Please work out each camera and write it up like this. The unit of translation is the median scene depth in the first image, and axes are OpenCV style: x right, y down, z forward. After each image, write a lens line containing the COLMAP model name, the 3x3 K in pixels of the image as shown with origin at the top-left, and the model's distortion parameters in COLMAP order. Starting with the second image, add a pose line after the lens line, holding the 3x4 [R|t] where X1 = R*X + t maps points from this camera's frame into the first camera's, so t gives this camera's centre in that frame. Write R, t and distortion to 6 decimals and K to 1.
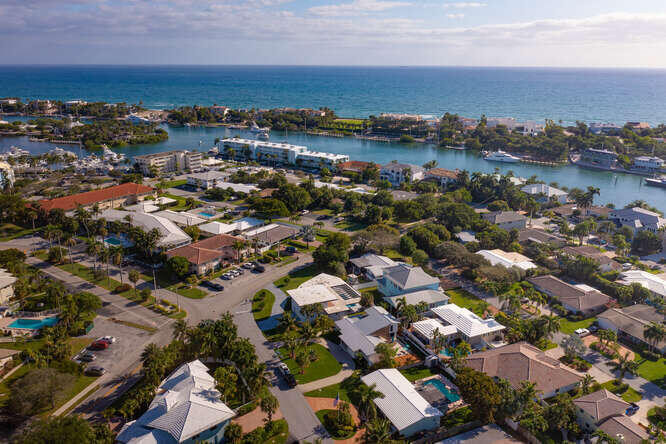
lens RADIAL K [[521.9, 0, 333.0], [0, 521.9, 222.0], [0, 0, 1]] dist [-0.012517, -0.005628]
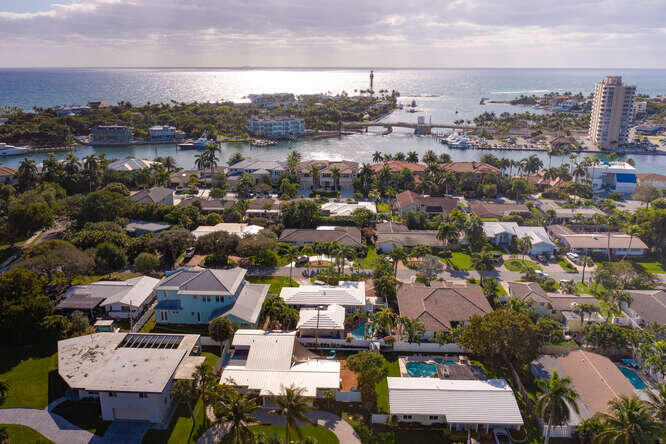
lens RADIAL K [[521.9, 0, 333.0], [0, 521.9, 222.0], [0, 0, 1]] dist [-0.012517, -0.005628]
pose [[0.463571, -0.259835, 0.847106, -0.270615], [0.259509, 0.953928, 0.150587, -0.021981], [-0.847205, 0.150024, 0.509643, 0.416011]]
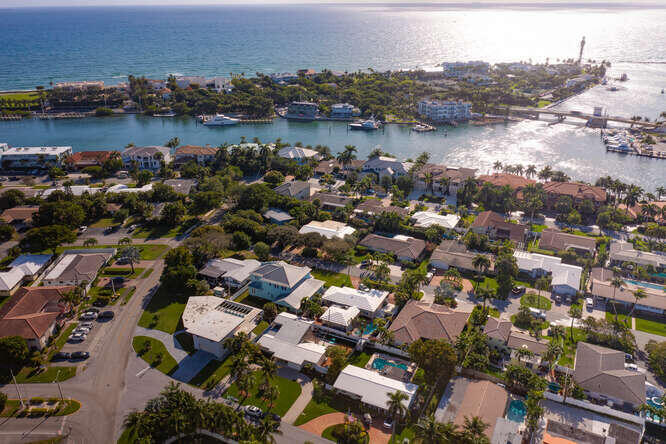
lens RADIAL K [[521.9, 0, 333.0], [0, 521.9, 222.0], [0, 0, 1]] dist [-0.012517, -0.005628]
pose [[0.783613, -0.251235, 0.568183, -0.277158], [0.191061, 0.967714, 0.164395, -0.118996], [-0.591140, -0.020265, 0.806314, 0.087905]]
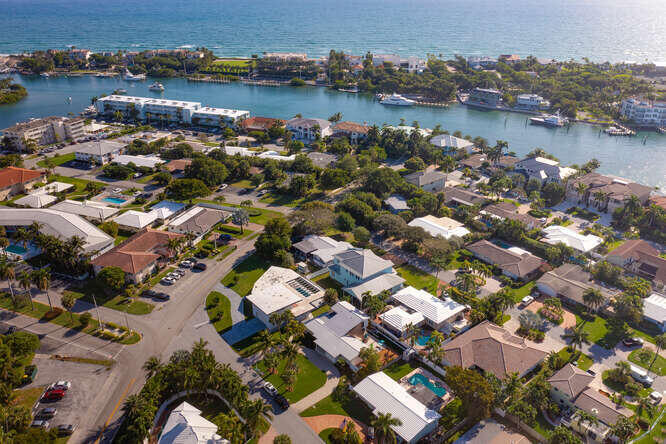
lens RADIAL K [[521.9, 0, 333.0], [0, 521.9, 222.0], [0, 0, 1]] dist [-0.012517, -0.005628]
pose [[0.968469, -0.109111, 0.223968, -0.103748], [0.077350, 0.986255, 0.146004, -0.100934], [-0.236820, -0.124076, 0.963598, 0.044017]]
